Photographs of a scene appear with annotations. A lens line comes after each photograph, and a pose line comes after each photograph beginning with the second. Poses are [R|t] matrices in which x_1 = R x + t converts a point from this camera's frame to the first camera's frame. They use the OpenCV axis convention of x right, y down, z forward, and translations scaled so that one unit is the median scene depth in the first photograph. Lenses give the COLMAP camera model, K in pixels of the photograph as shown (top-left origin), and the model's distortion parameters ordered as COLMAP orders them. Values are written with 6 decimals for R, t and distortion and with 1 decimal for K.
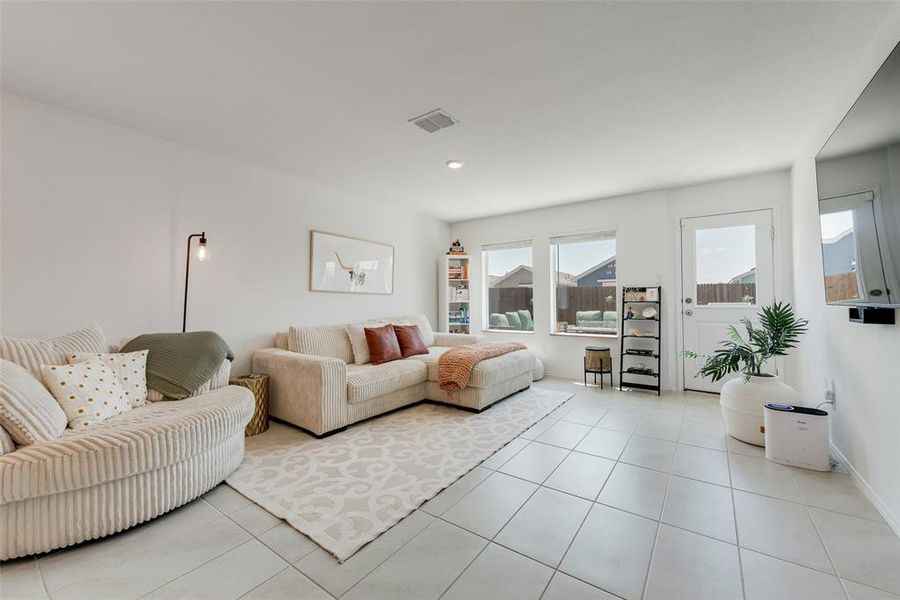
lens RADIAL K [[357.6, 0, 449.1], [0, 357.6, 297.7], [0, 0, 1]] dist [0.010735, -0.001686]
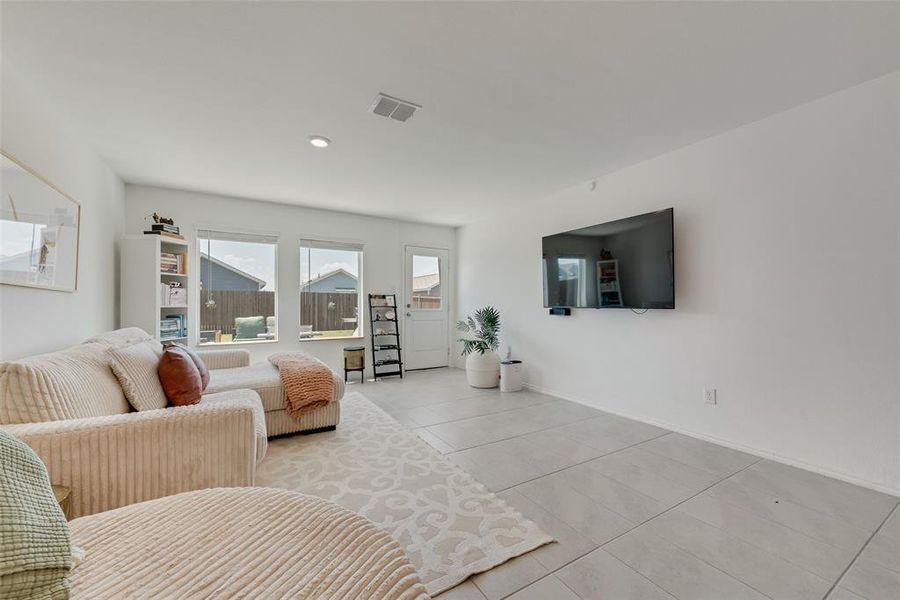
lens RADIAL K [[357.6, 0, 445.5], [0, 357.6, 308.3], [0, 0, 1]] dist [0.010735, -0.001686]
pose [[0.397941, -0.002250, 0.917408, -0.635804], [-0.009845, 0.999929, 0.006723, 0.008797], [-0.917358, -0.011707, 0.397891, 0.388092]]
